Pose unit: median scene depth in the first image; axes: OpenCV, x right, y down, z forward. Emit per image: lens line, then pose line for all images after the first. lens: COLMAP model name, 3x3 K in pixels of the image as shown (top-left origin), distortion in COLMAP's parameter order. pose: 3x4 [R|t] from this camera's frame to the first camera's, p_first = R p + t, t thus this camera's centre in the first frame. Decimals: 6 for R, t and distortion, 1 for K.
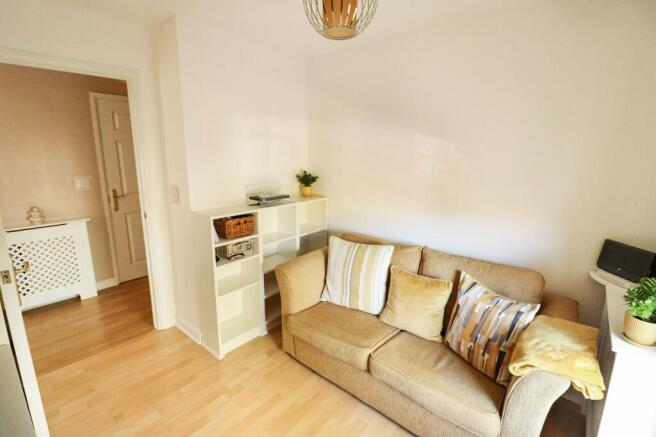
lens RADIAL K [[306.5, 0, 326.3], [0, 306.5, 210.9], [0, 0, 1]] dist [0.001532, -0.012693]
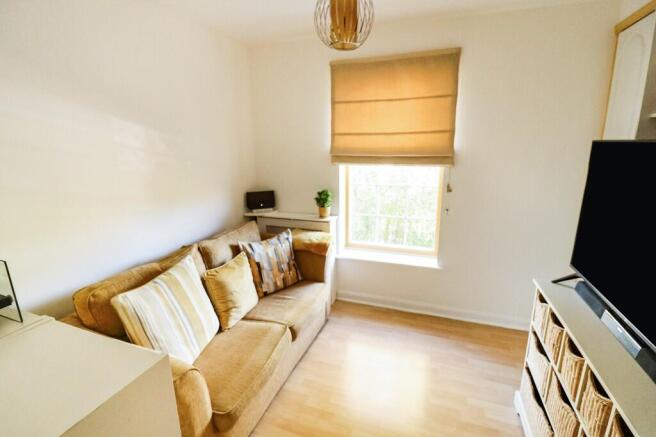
lens RADIAL K [[306.5, 0, 326.3], [0, 306.5, 210.9], [0, 0, 1]] dist [0.001532, -0.012693]
pose [[-0.349689, -0.189490, 0.917503, -0.833490], [0.192634, 0.943864, 0.268353, -0.190537], [-0.916848, 0.270582, -0.293557, 1.105344]]
